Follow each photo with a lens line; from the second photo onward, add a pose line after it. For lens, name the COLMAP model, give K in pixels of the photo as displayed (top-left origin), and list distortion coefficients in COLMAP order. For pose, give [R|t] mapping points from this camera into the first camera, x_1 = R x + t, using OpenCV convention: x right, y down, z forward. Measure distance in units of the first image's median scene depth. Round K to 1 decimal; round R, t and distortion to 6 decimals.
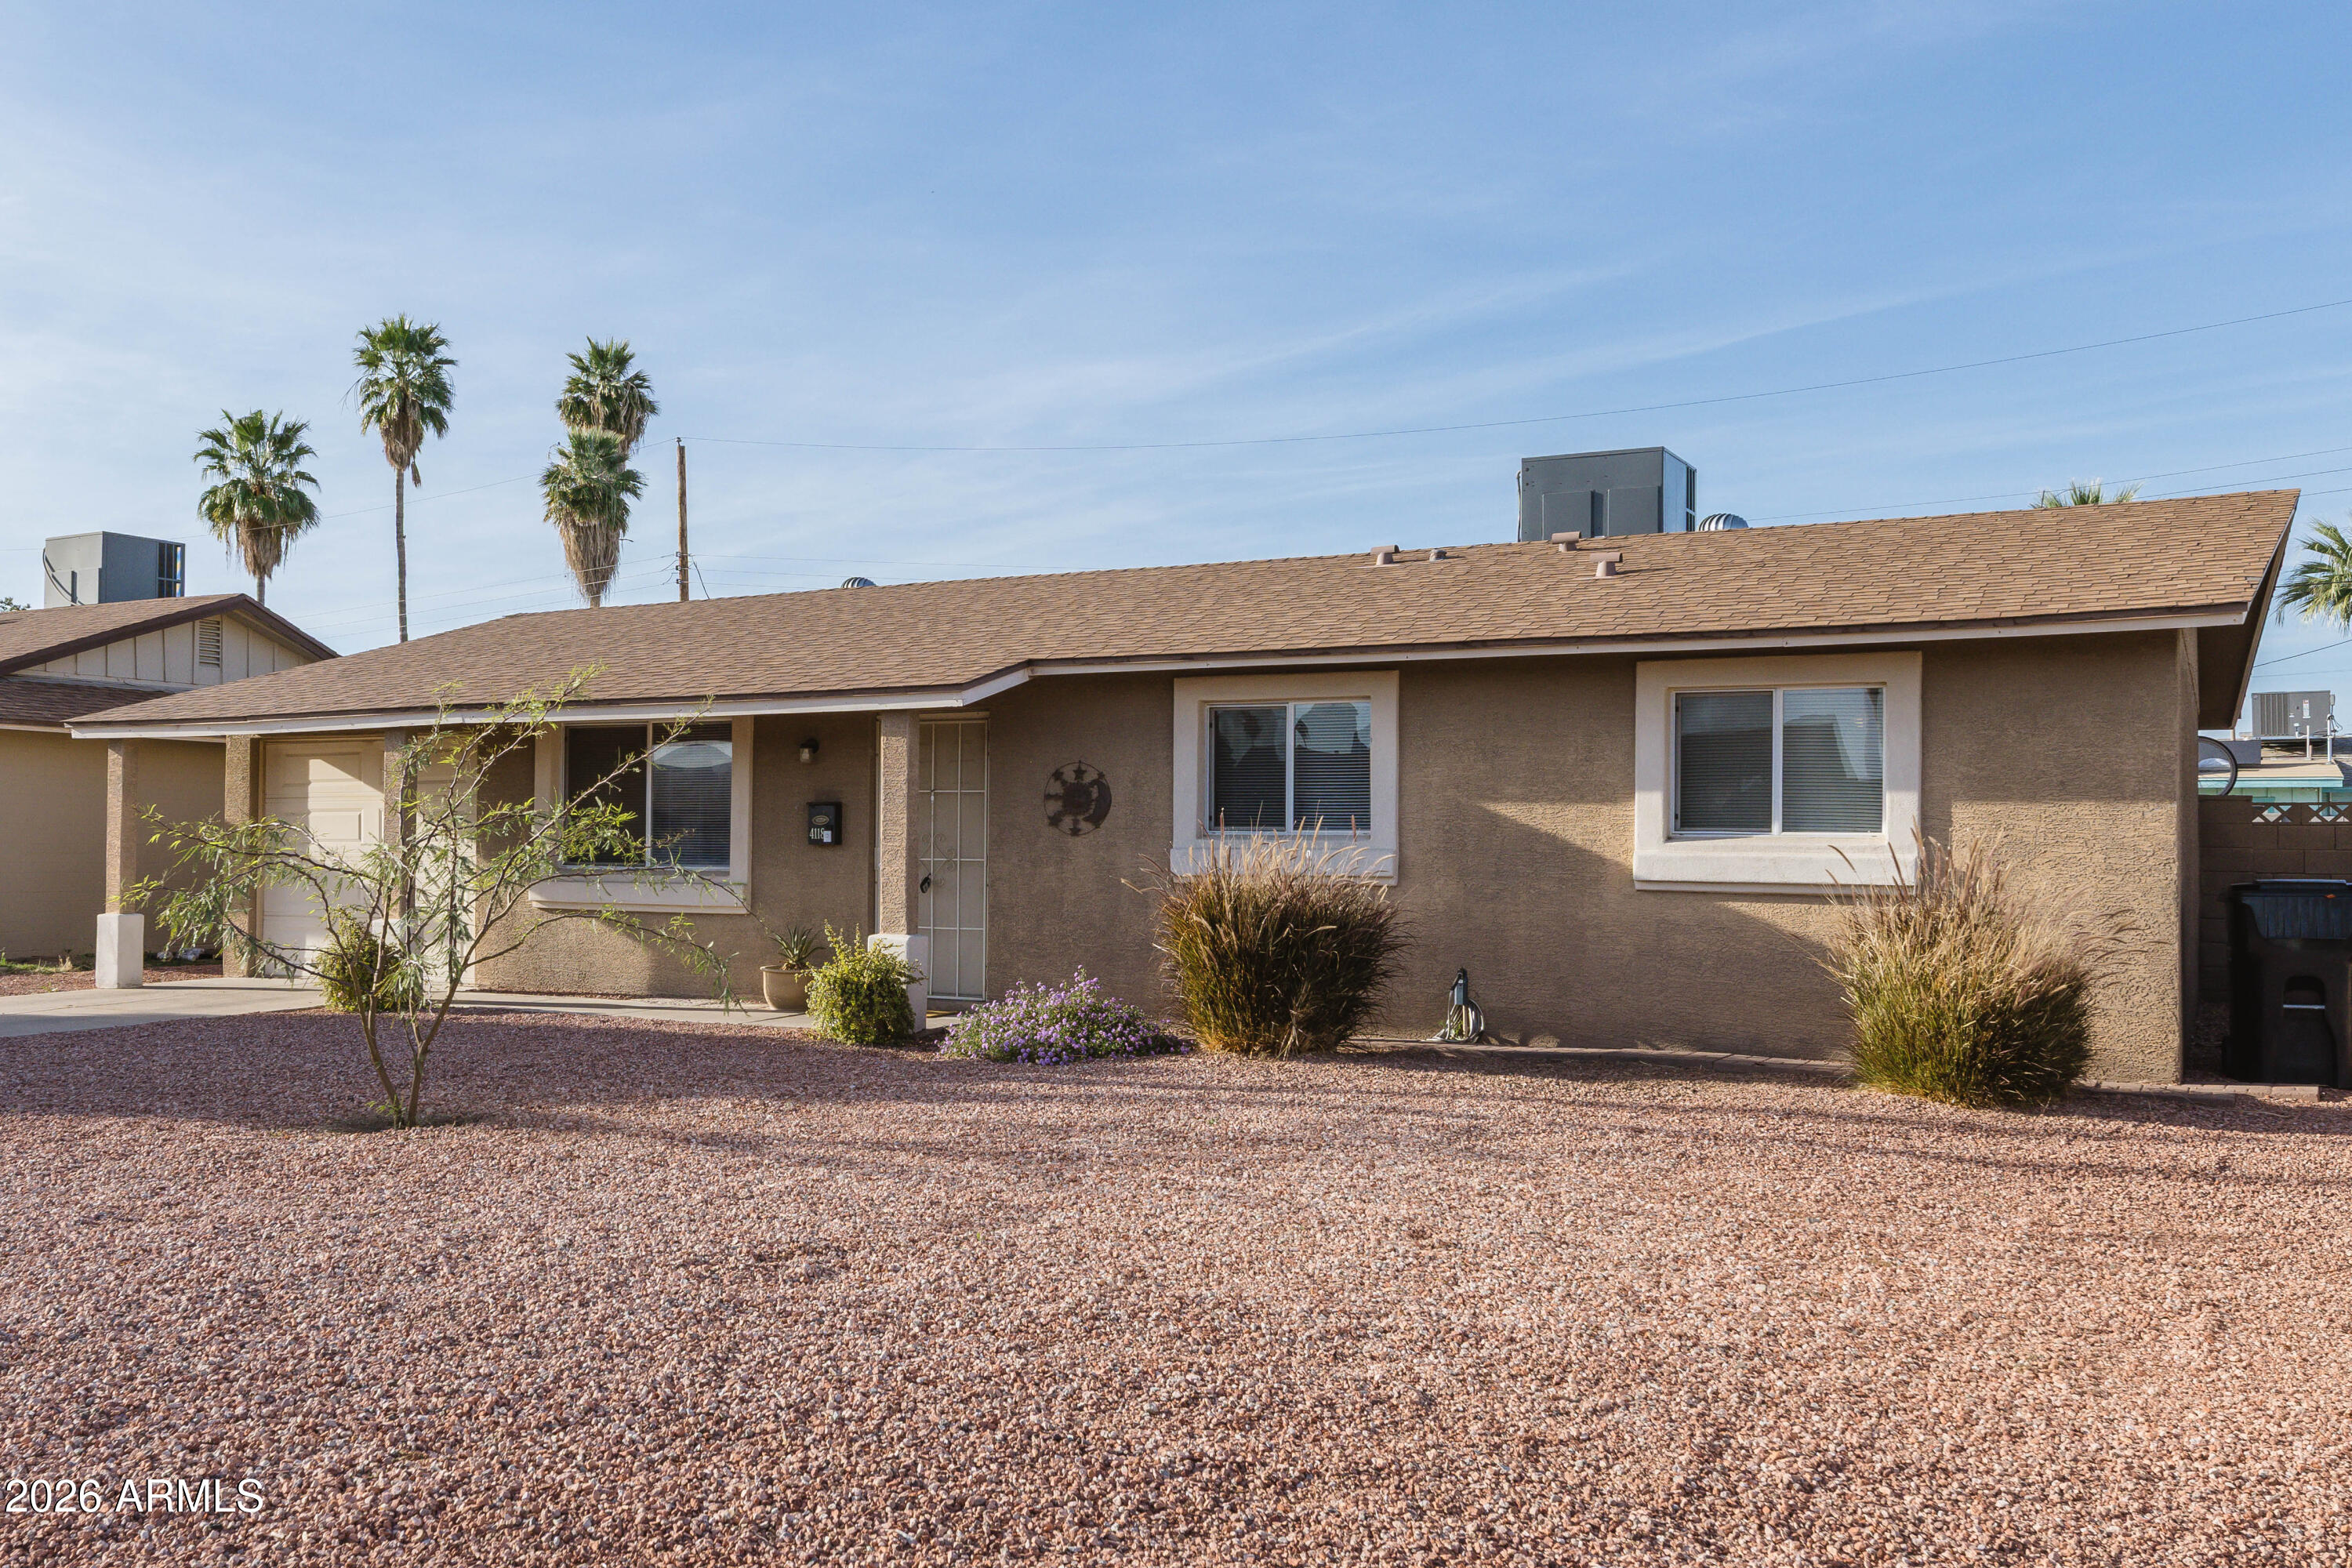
lens RADIAL K [[2248.5, 0, 1176.0], [0, 2248.5, 784.0], [0, 0, 1]] dist [0.049231, 0.000625]
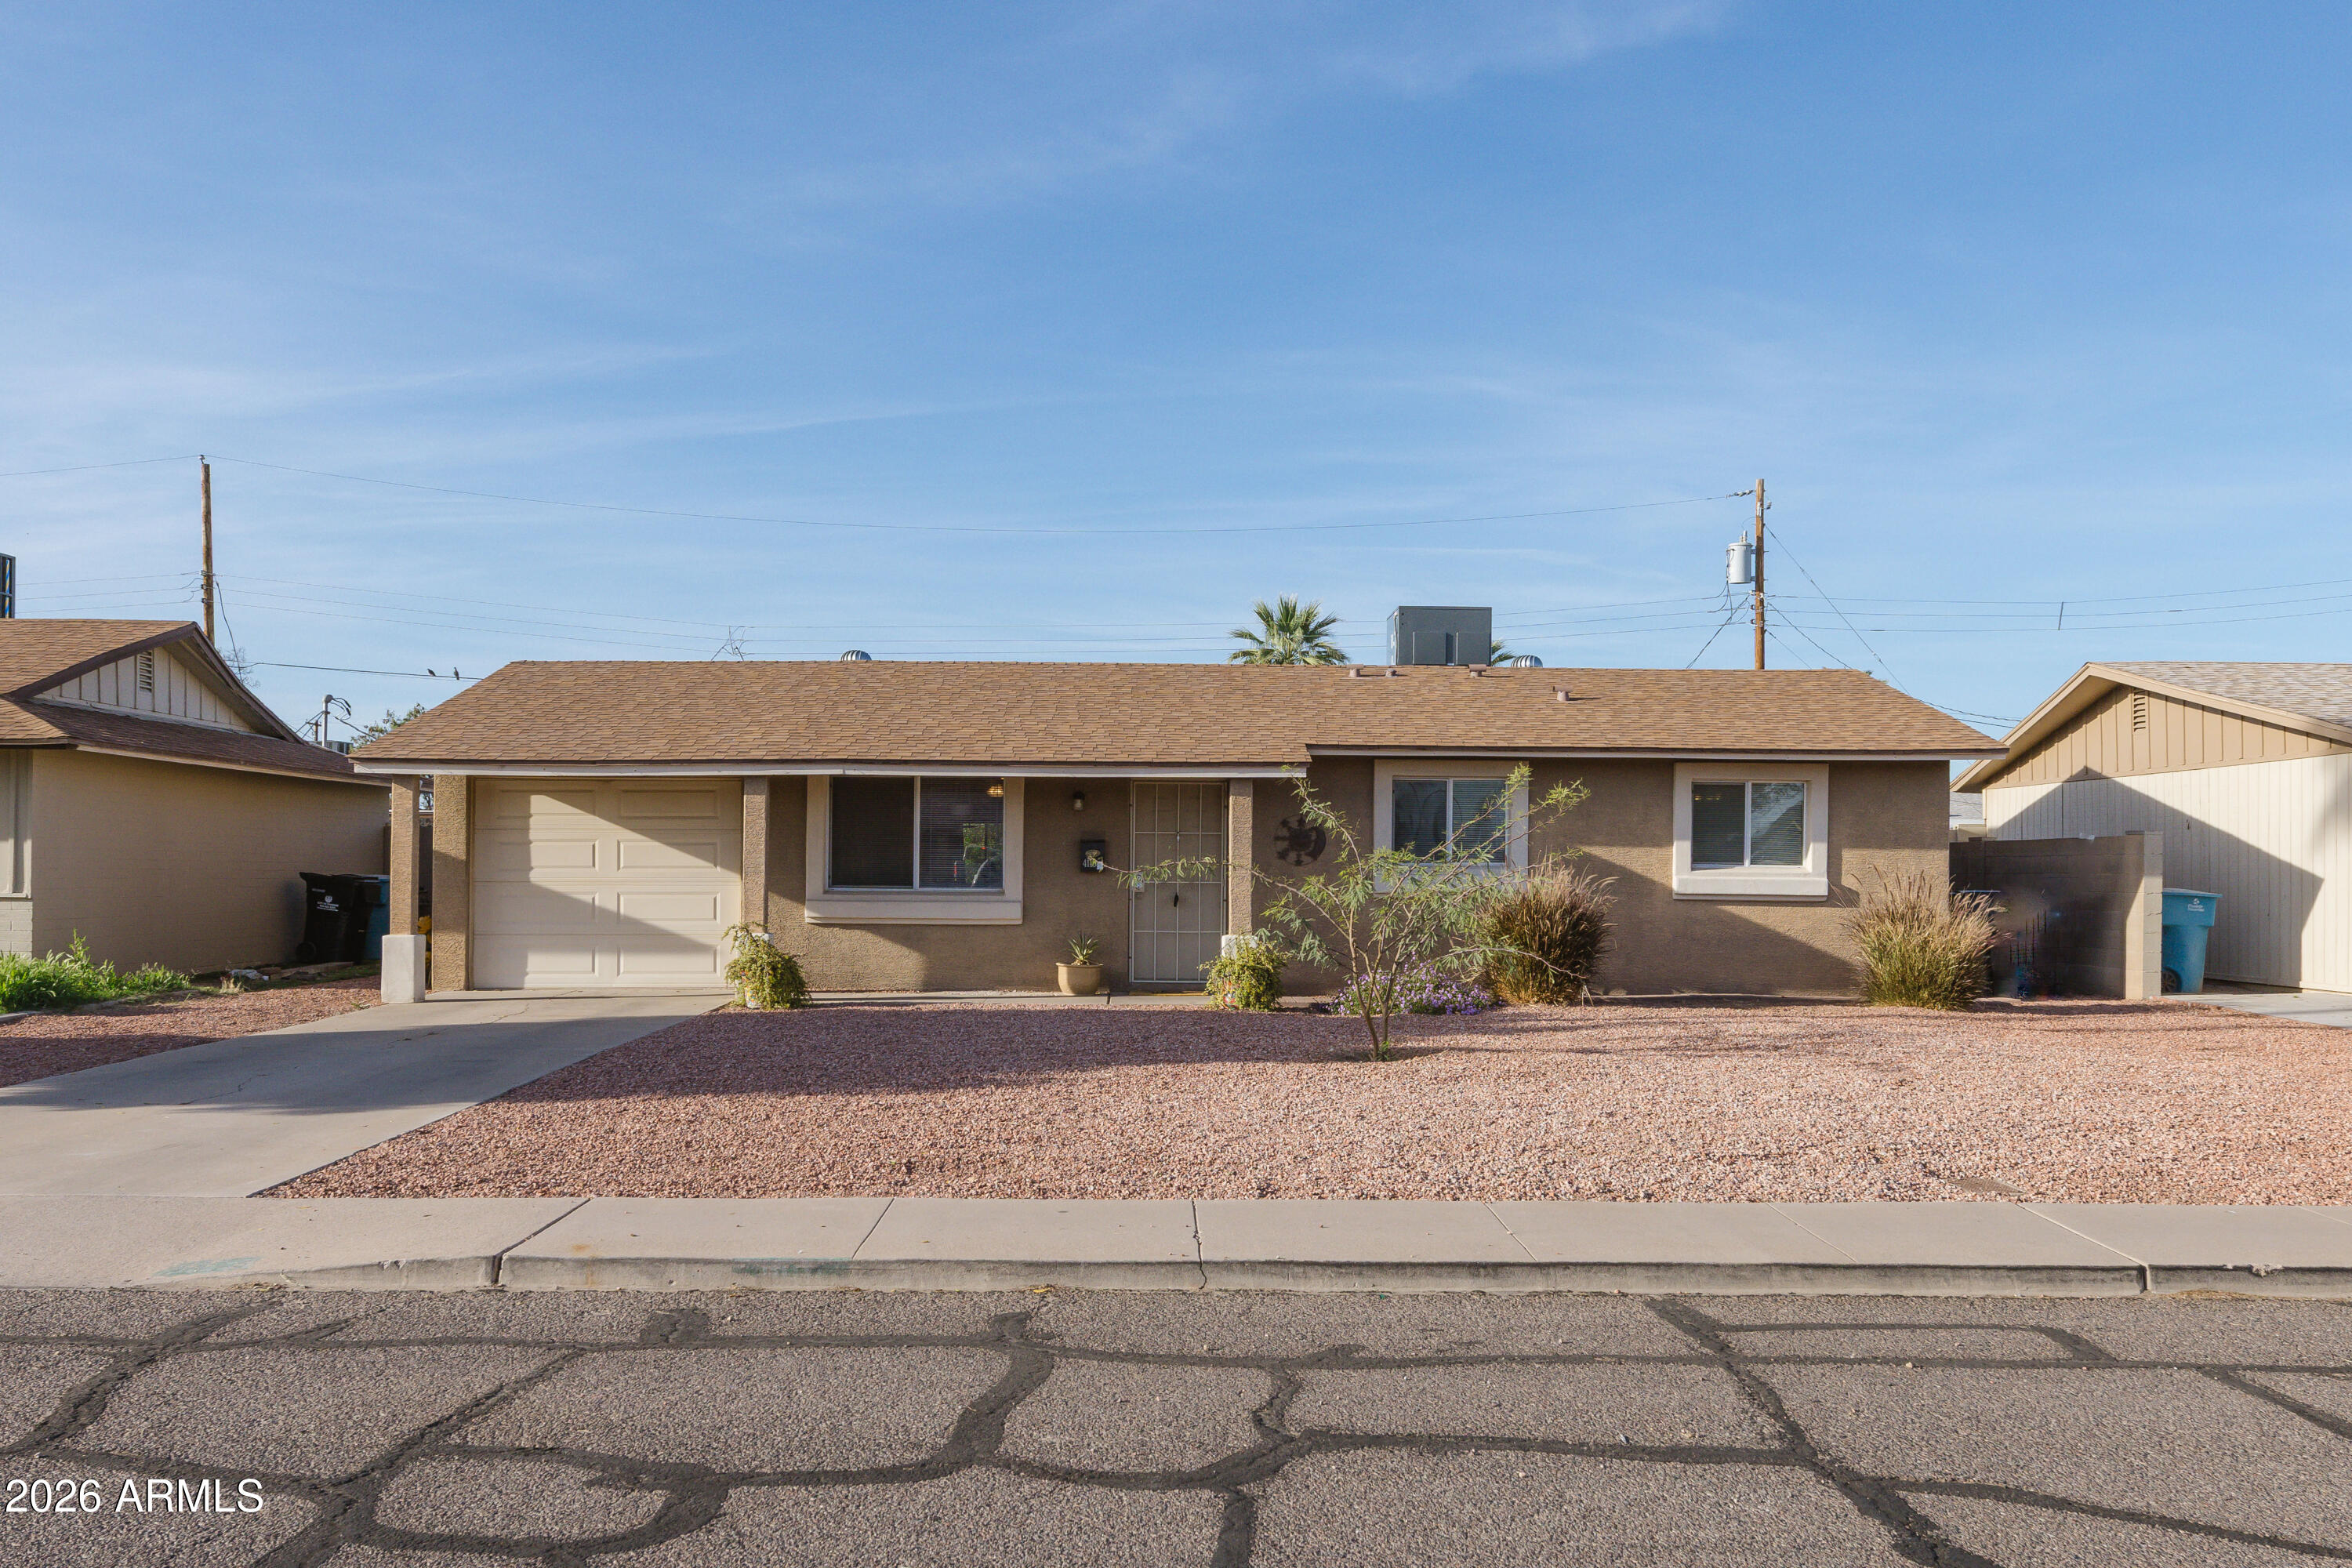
lens RADIAL K [[2248.5, 0, 1176.0], [0, 2248.5, 784.0], [0, 0, 1]] dist [0.049231, 0.000625]
pose [[0.807003, 0.021455, 0.590157, -1.073231], [-0.018002, 0.999769, -0.011729, -0.012250], [-0.590273, -0.001158, 0.807203, -0.131435]]
